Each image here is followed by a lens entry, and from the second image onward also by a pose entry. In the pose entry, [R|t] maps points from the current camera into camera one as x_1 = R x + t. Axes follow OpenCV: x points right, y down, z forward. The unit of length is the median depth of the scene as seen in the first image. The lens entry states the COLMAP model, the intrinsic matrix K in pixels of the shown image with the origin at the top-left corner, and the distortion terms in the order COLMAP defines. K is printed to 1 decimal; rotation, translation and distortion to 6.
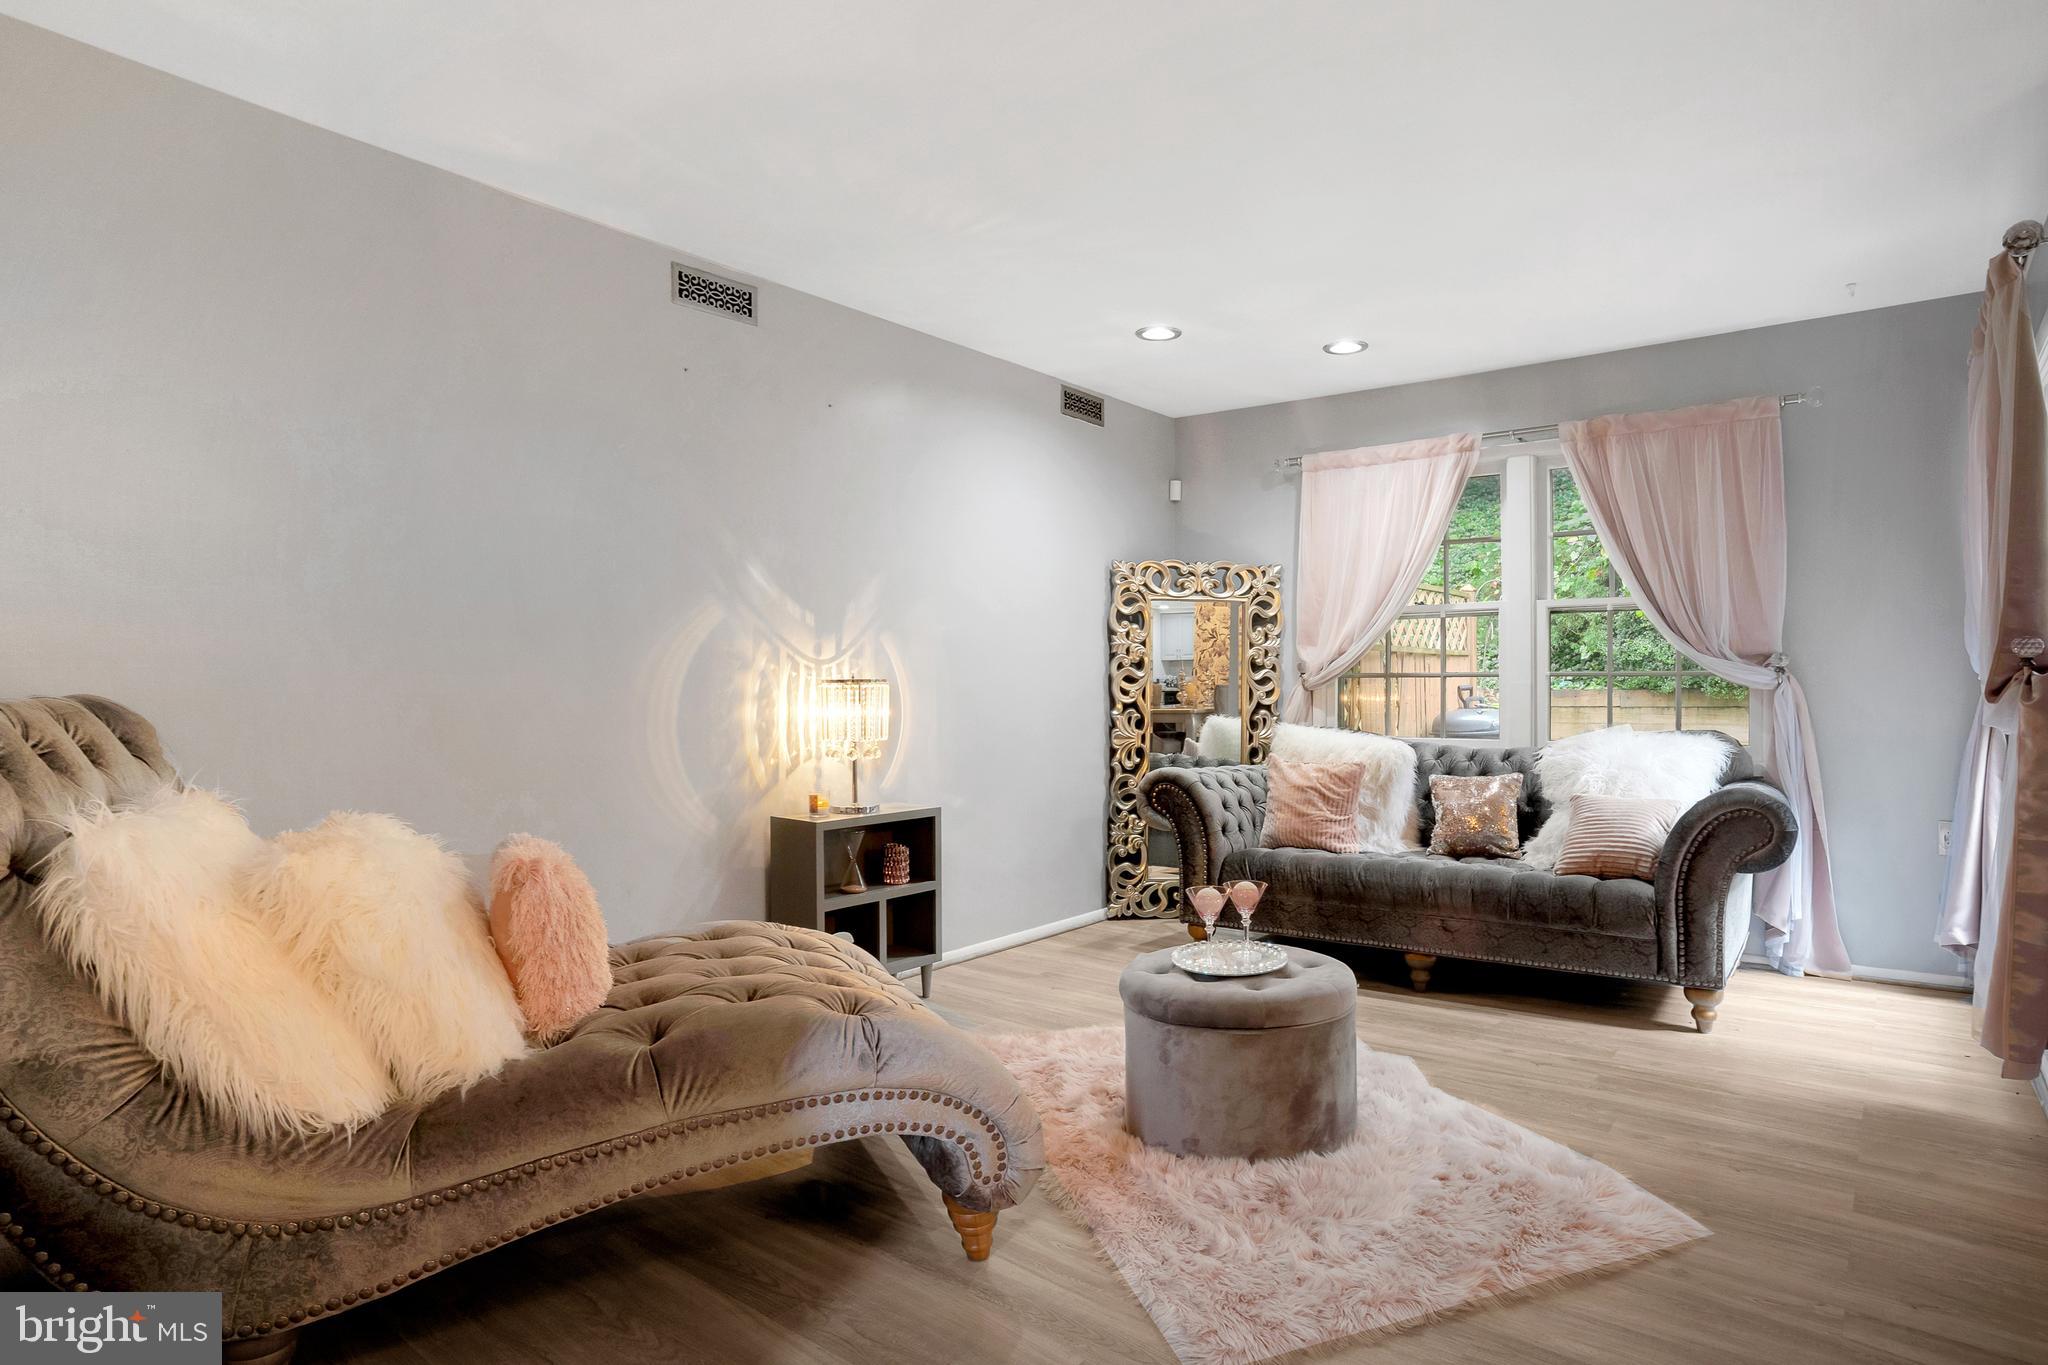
lens RADIAL K [[1081.3, 0, 1013.6], [0, 1081.3, 705.5], [0, 0, 1]] dist [-0.081565, 0.039771]
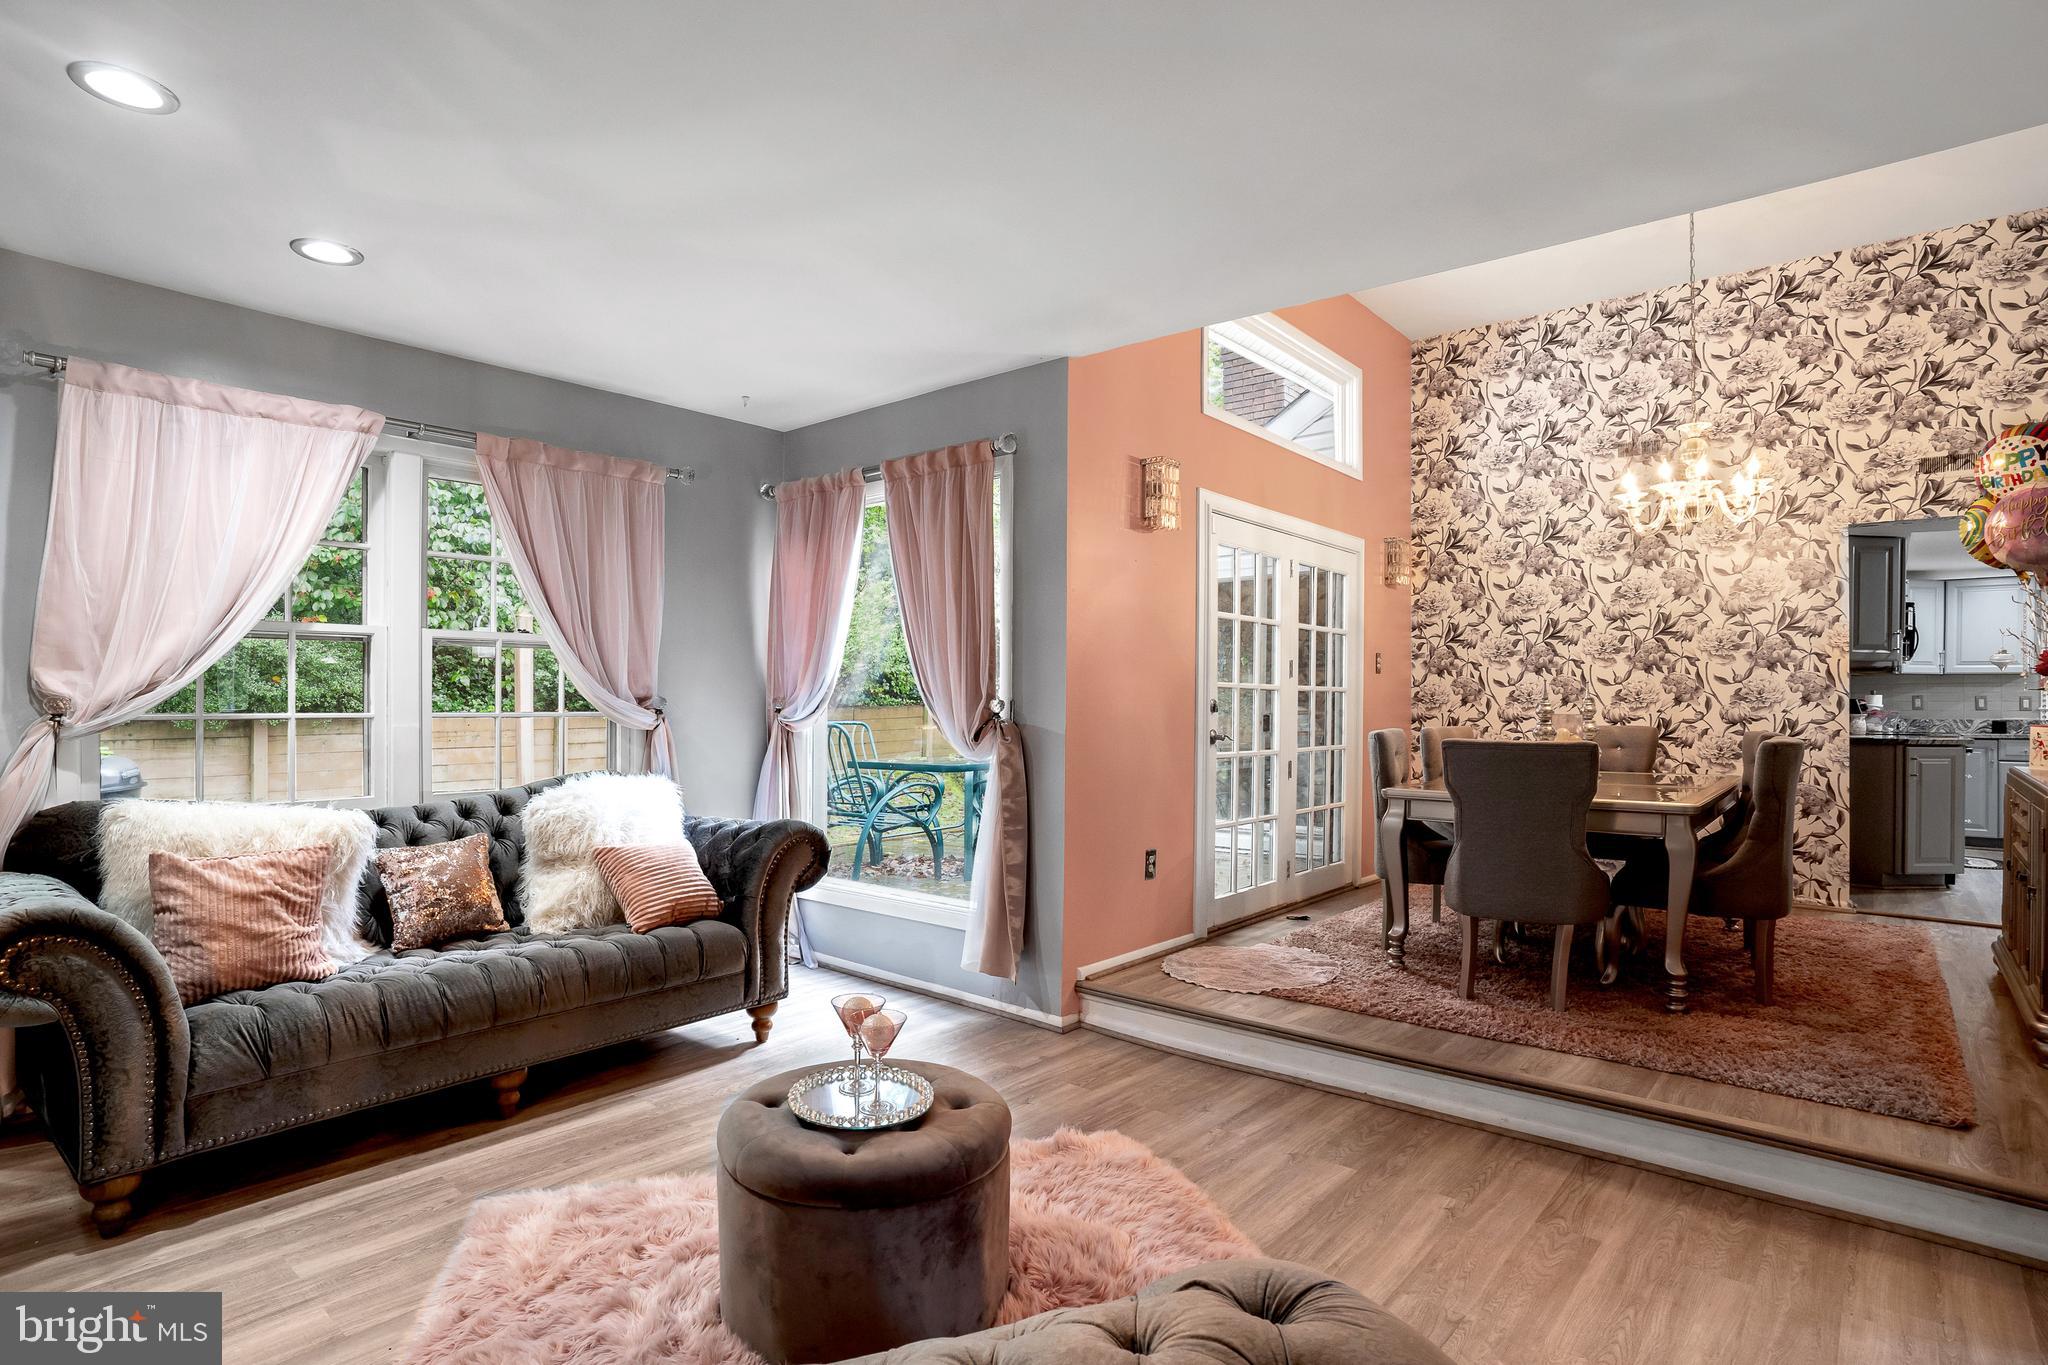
lens RADIAL K [[1081.3, 0, 1013.6], [0, 1081.3, 705.5], [0, 0, 1]] dist [-0.081565, 0.039771]
pose [[0.026063, -0.003131, 0.999655, -0.307624], [0.014393, 0.999893, 0.002756, -0.029338], [-0.999557, 0.014316, 0.026105, 0.455818]]
